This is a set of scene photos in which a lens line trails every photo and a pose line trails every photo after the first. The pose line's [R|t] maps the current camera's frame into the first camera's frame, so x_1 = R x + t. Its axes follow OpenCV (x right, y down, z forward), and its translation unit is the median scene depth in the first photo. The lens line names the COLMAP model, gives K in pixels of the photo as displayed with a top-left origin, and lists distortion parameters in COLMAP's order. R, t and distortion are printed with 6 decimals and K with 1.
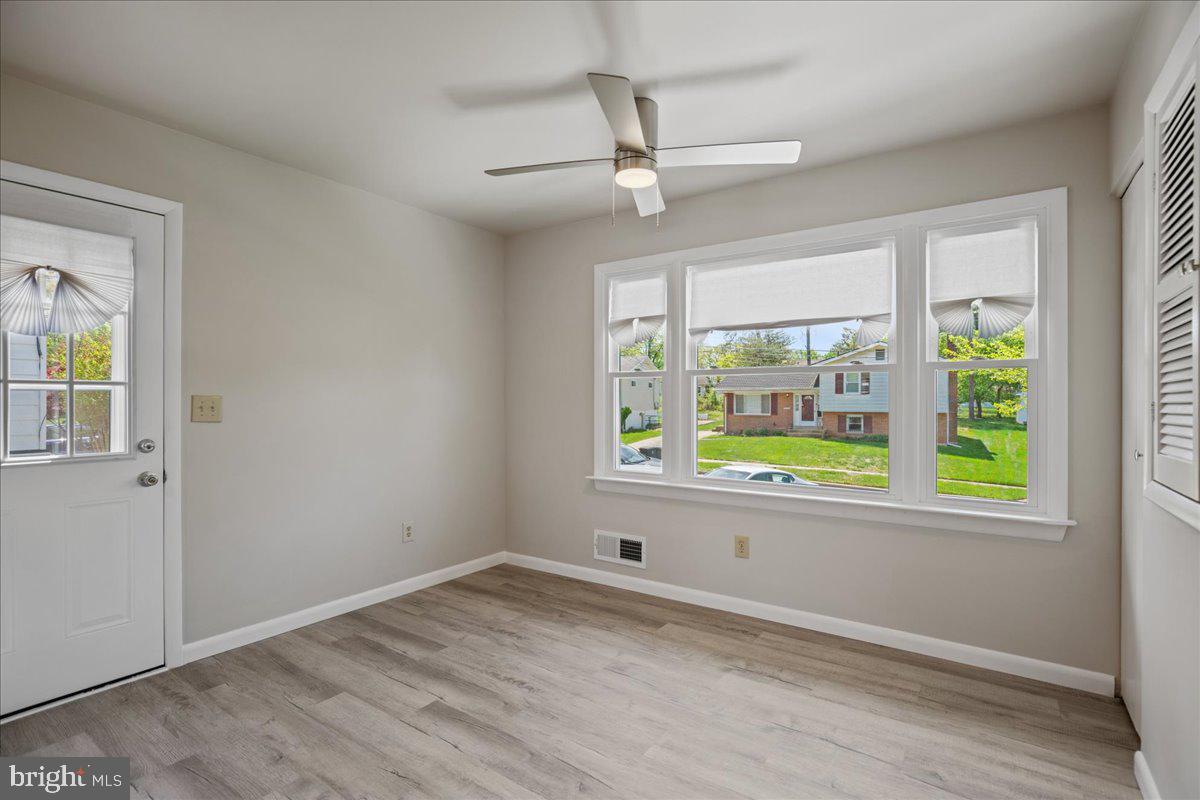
lens RADIAL K [[564.7, 0, 600.0], [0, 564.7, 400.0], [0, 0, 1]] dist [-0.010478, -0.000486]
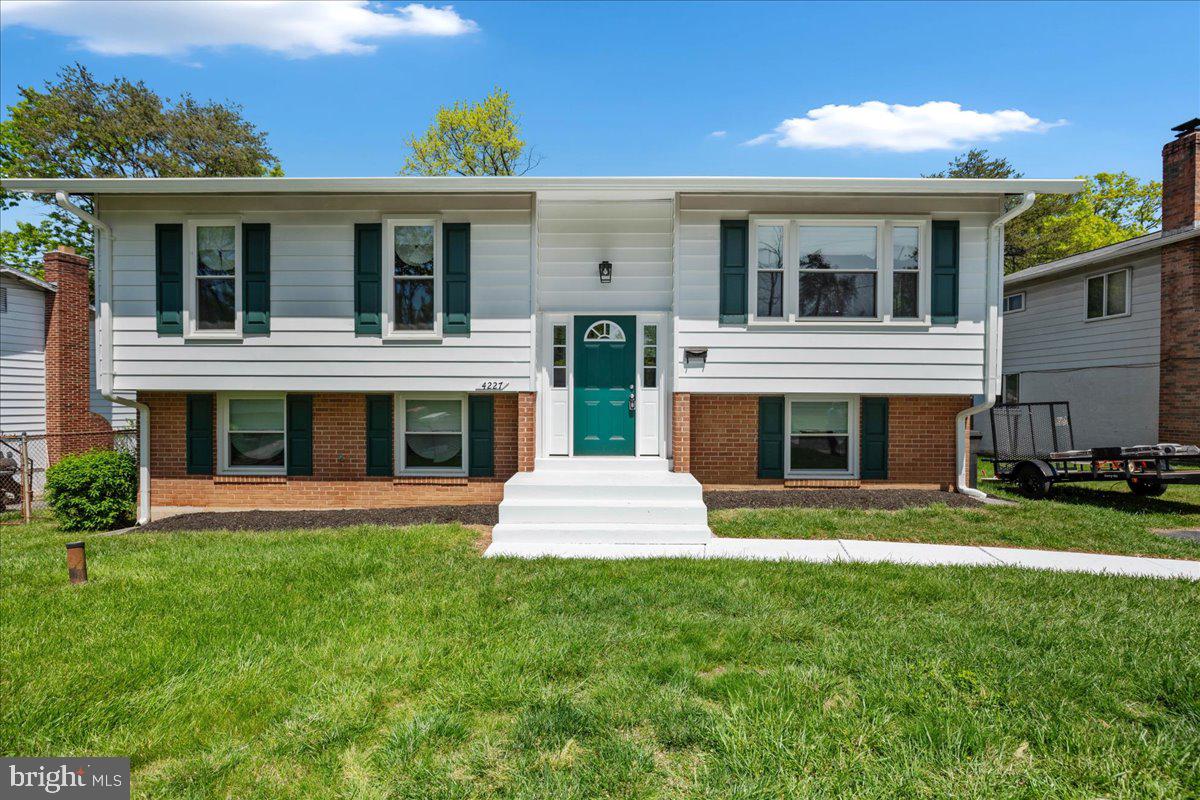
lens RADIAL K [[558.8, 0, 600.0], [0, 558.8, 400.0], [0, 0, 1]] dist [-0.009435, -0.000204]
pose [[0.823669, -0.006695, 0.567031, 0.262276], [-0.002335, 0.999882, 0.015198, 0.015553], [-0.567065, -0.013842, 0.823556, 0.850404]]
